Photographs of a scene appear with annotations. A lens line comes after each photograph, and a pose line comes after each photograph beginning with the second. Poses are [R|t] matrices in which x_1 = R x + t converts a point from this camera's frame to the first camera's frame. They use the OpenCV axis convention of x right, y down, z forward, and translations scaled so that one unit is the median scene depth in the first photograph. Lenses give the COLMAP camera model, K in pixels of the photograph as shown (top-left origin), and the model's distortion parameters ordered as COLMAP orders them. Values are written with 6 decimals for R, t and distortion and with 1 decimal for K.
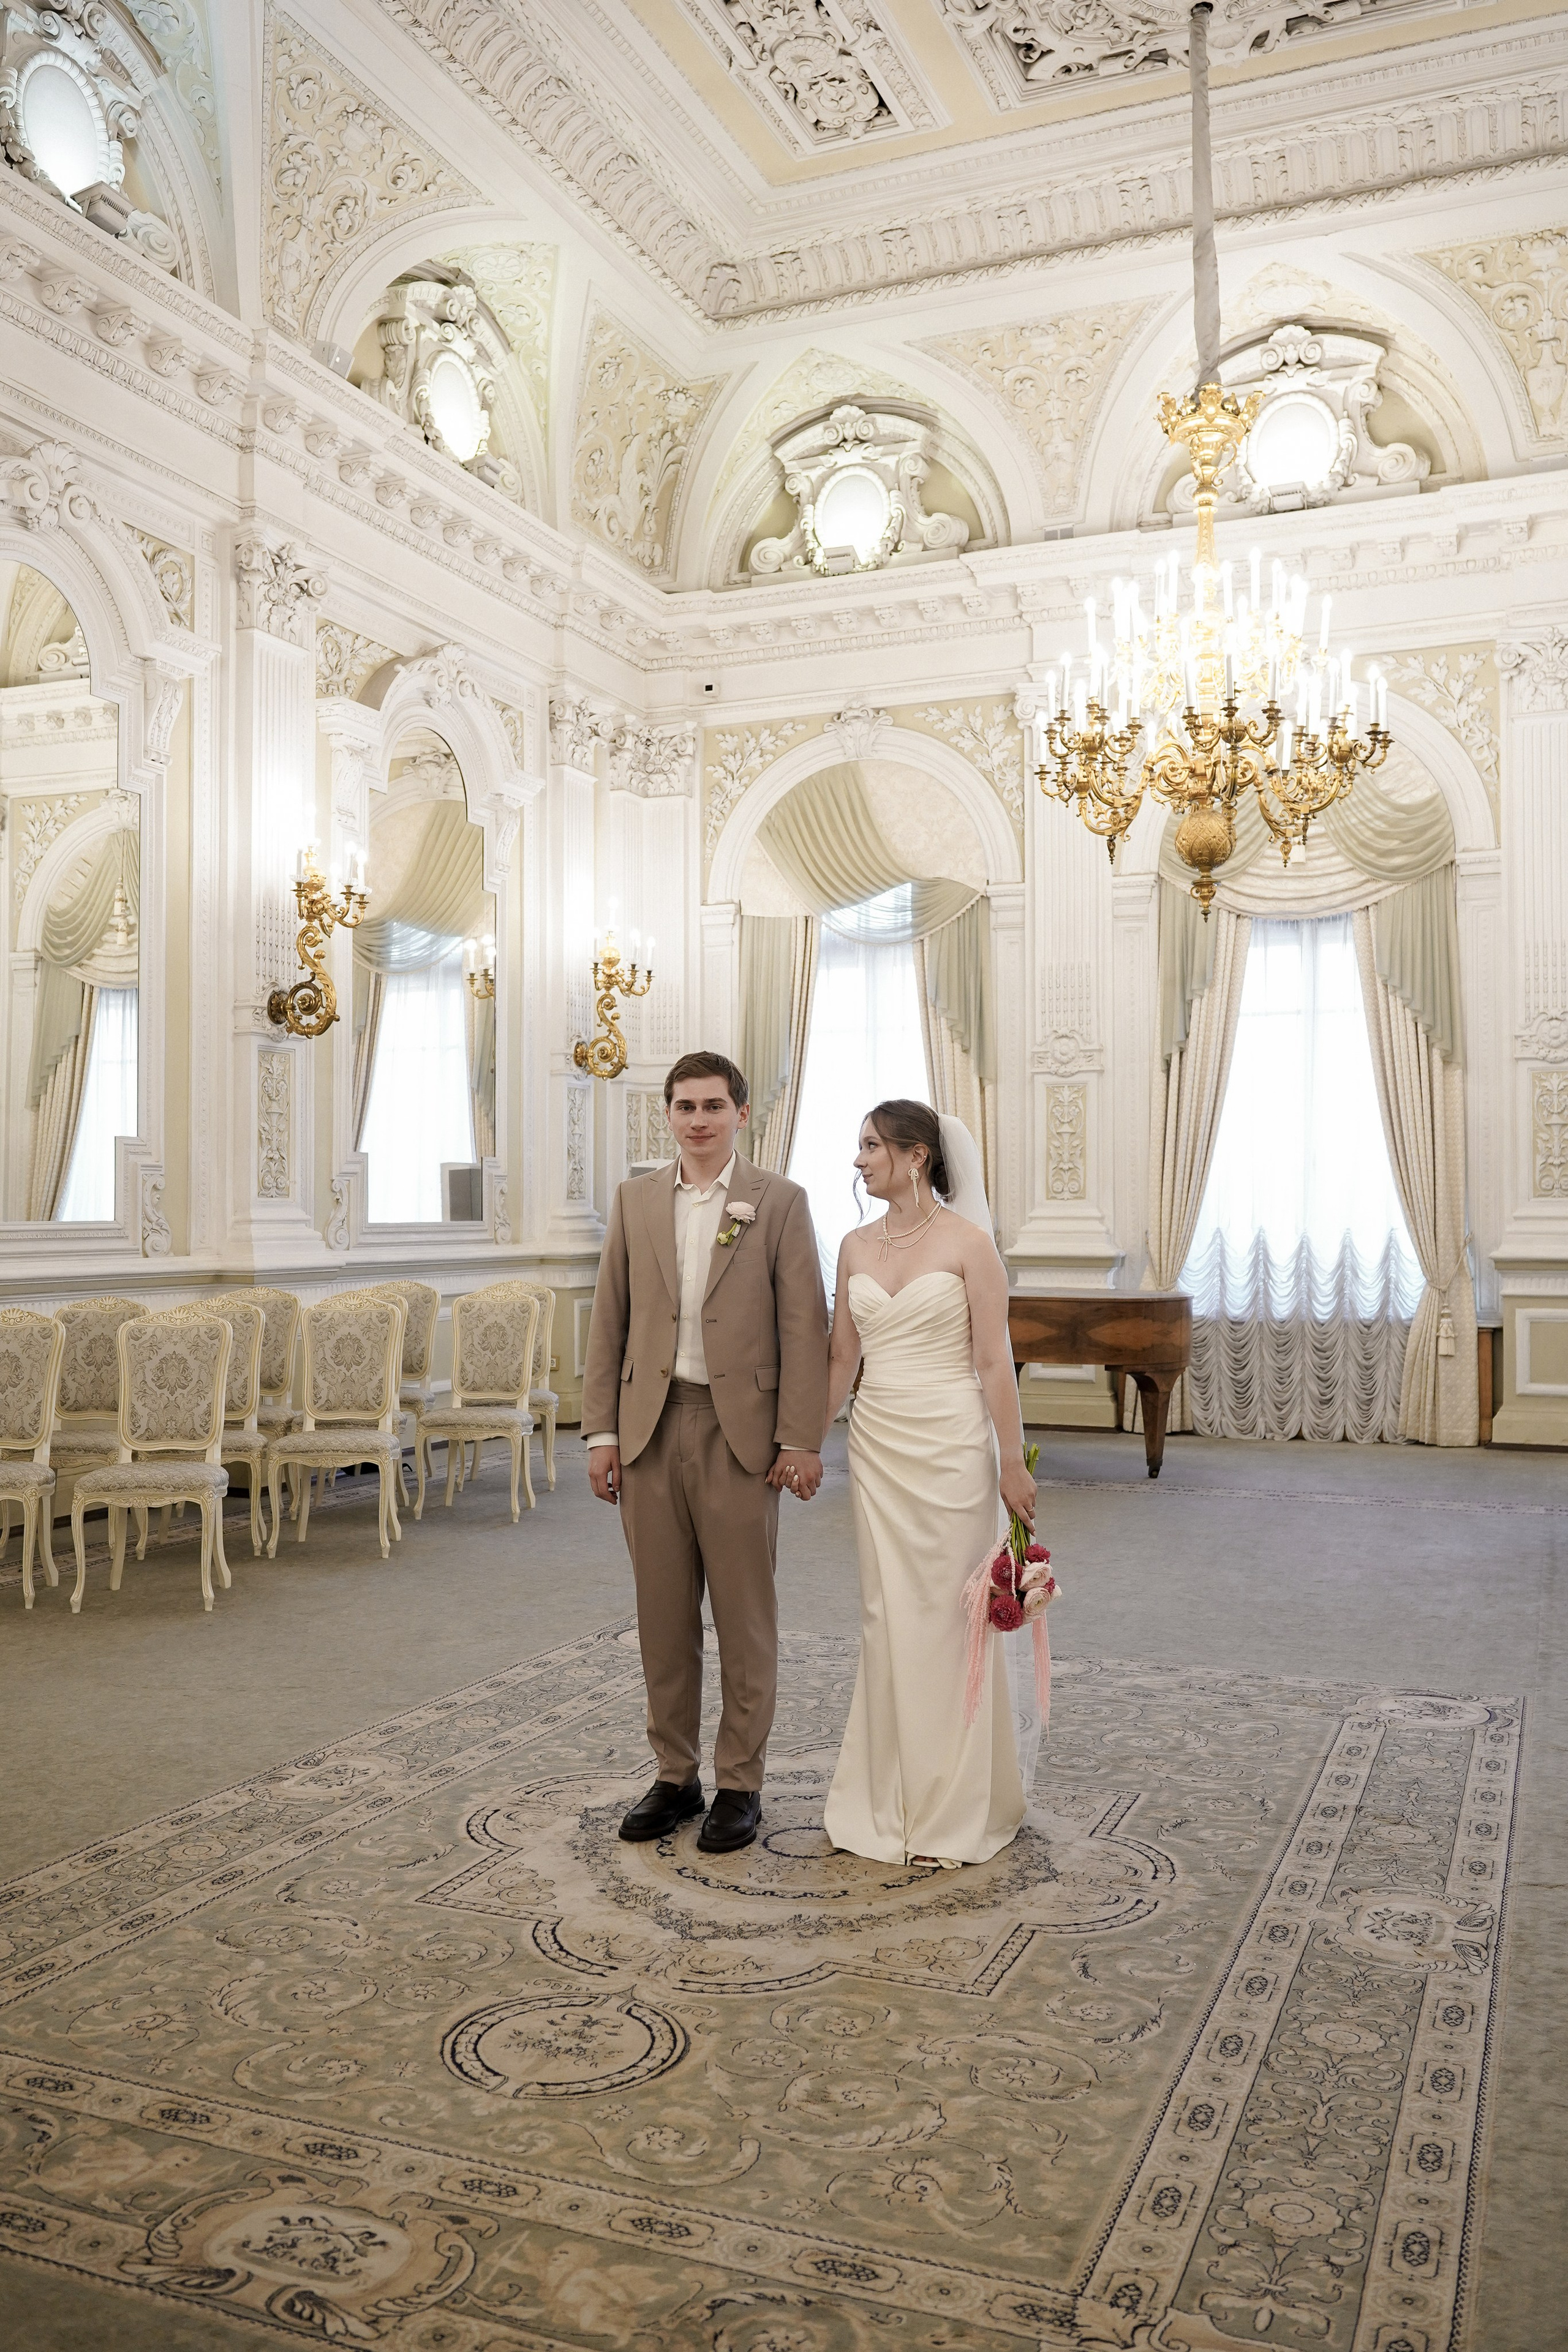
lens RADIAL K [[1883.2, 0, 795.2], [0, 1883.2, 1182.2], [0, 0, 1]] dist [-0.014702, 0.006882]
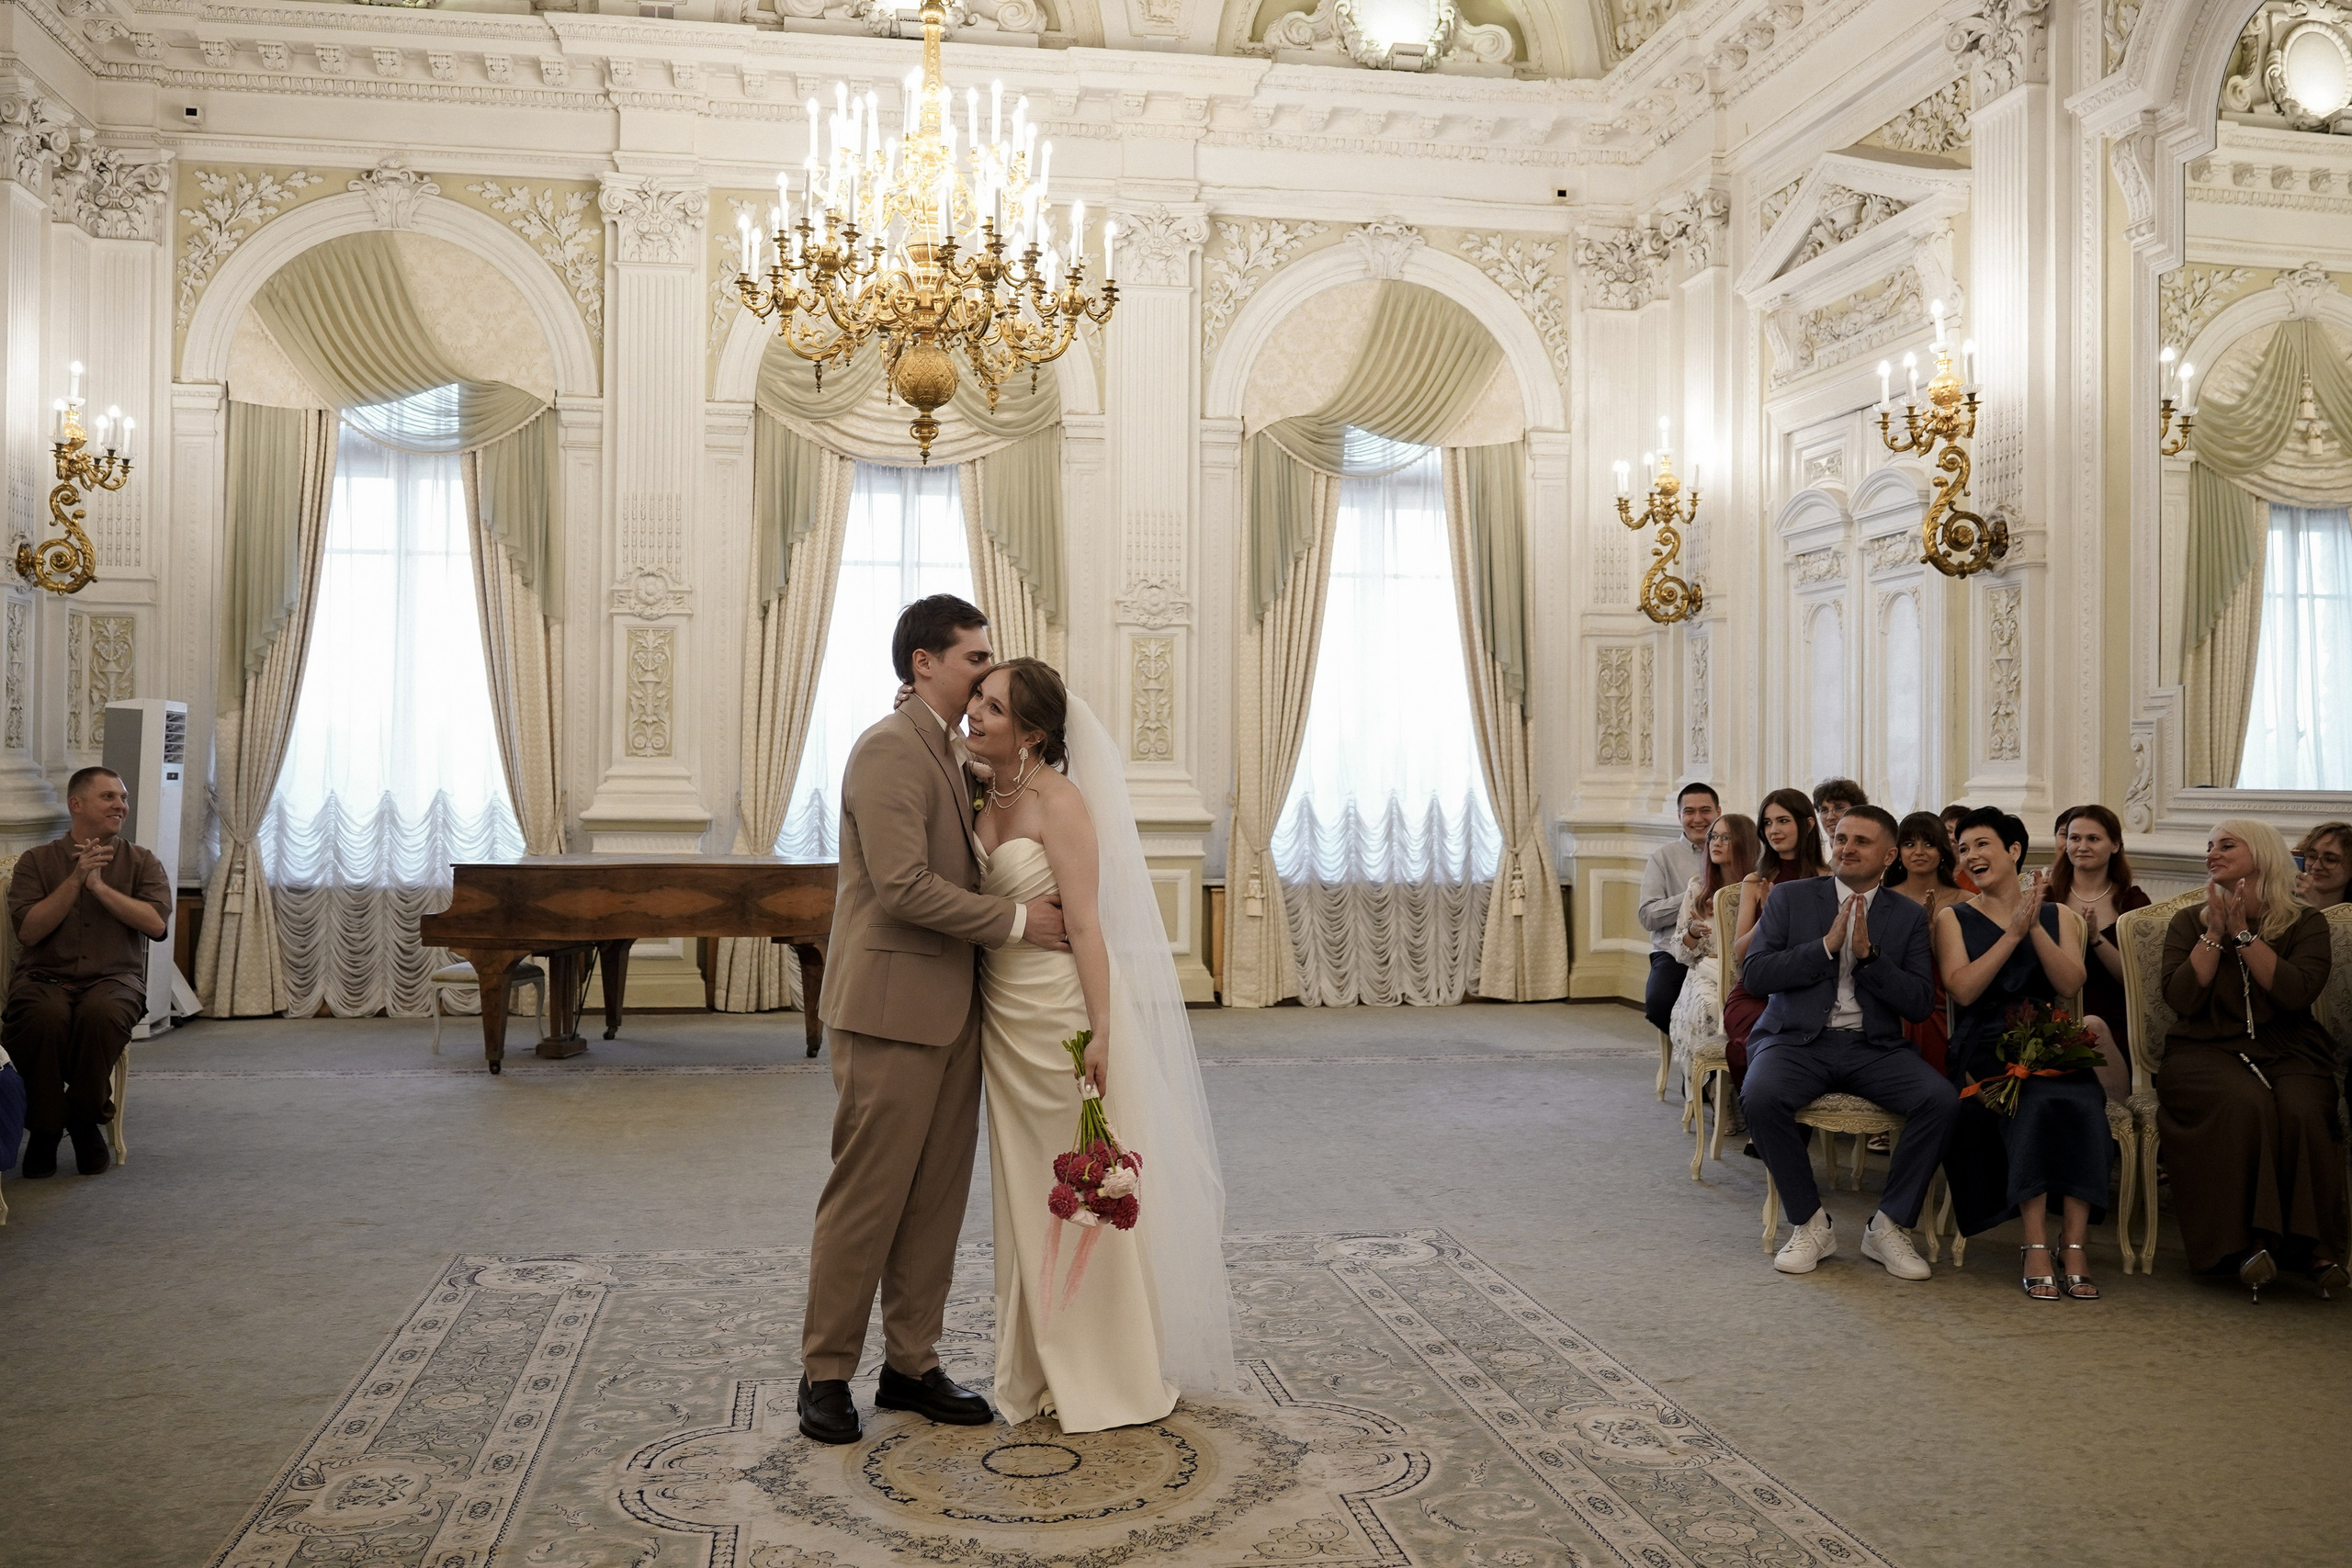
lens RADIAL K [[2028.0, 0, 1181.2], [0, 2028.0, 763.9], [0, 0, 1]] dist [-0.014008, 0.002011]
pose [[0.846403, 0.011334, 0.532422, -0.169033], [-0.016773, 0.999845, 0.005380, 0.003555], [-0.532278, -0.013484, 0.846462, 0.052663]]
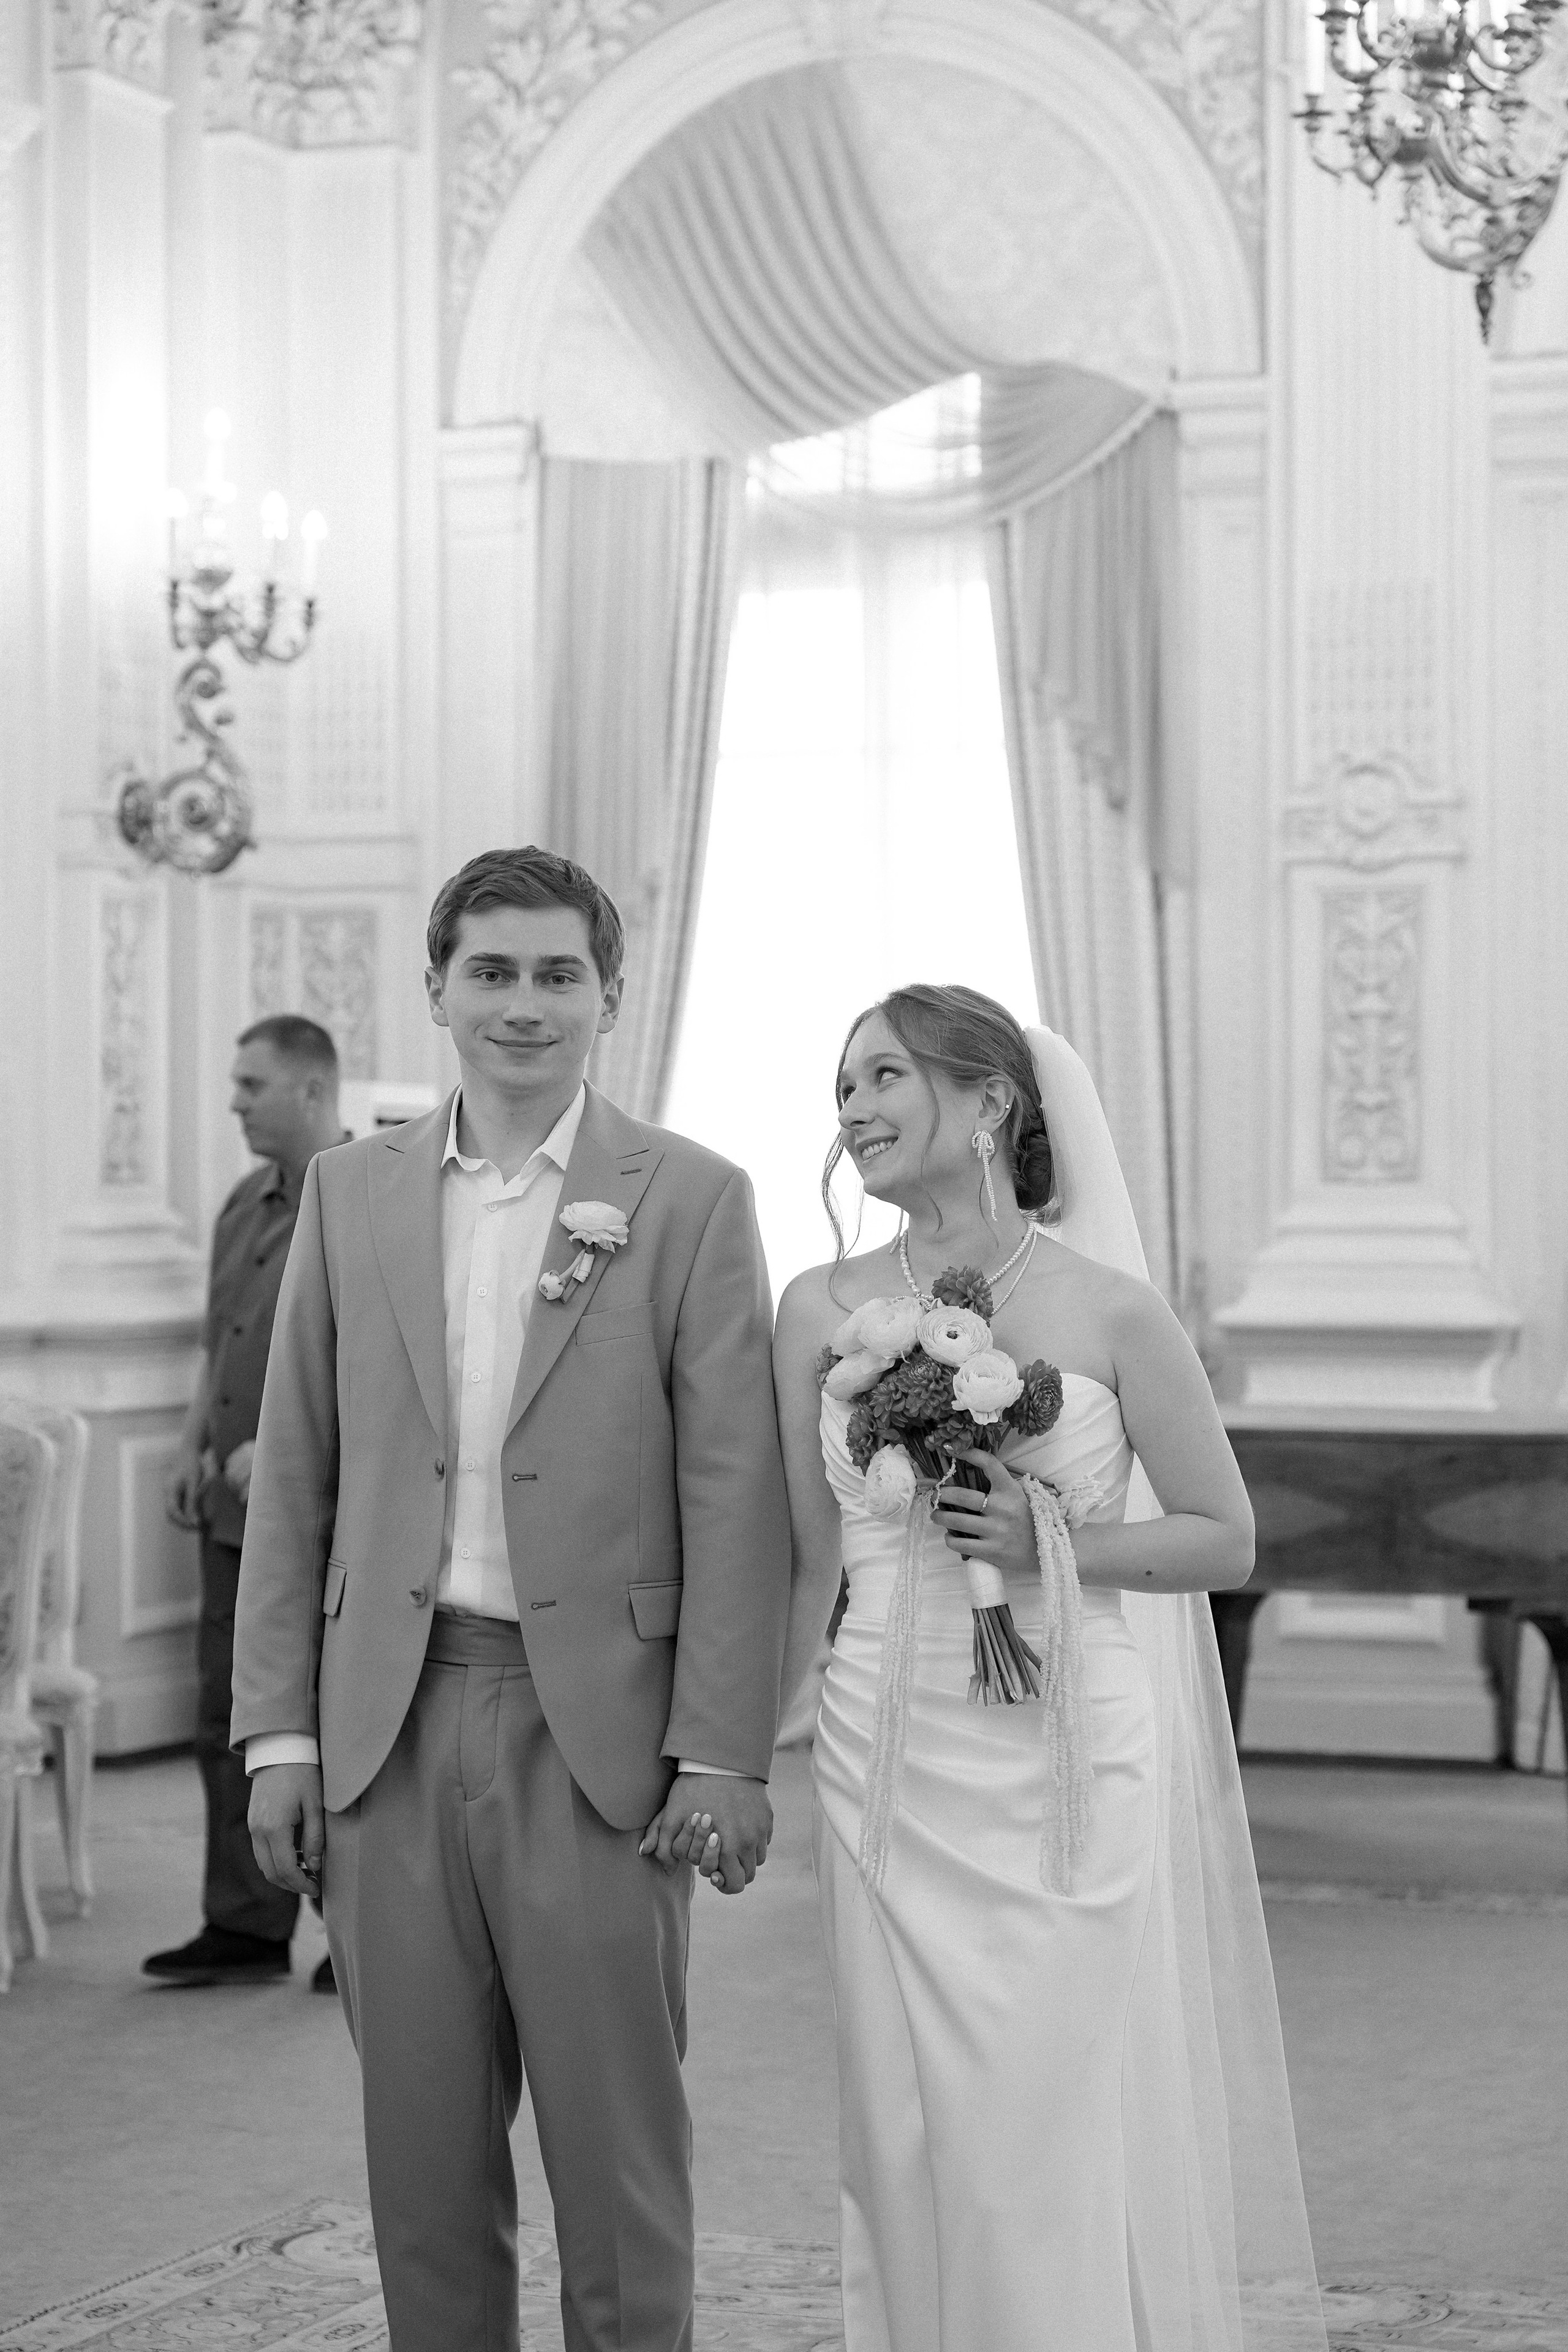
lens RADIAL K [[5049.9, 0, 764.4], [0, 5049.9, 1229.3], [0, 0, 1]] dist [0.004593, 0.194386]
pose [[0.999754, -0.001496, 0.022149, -0.007224], [0.001069, 0.999814, 0.019244, -0.001811], [-0.022174, -0.019215, 0.999569, -0.059373]]
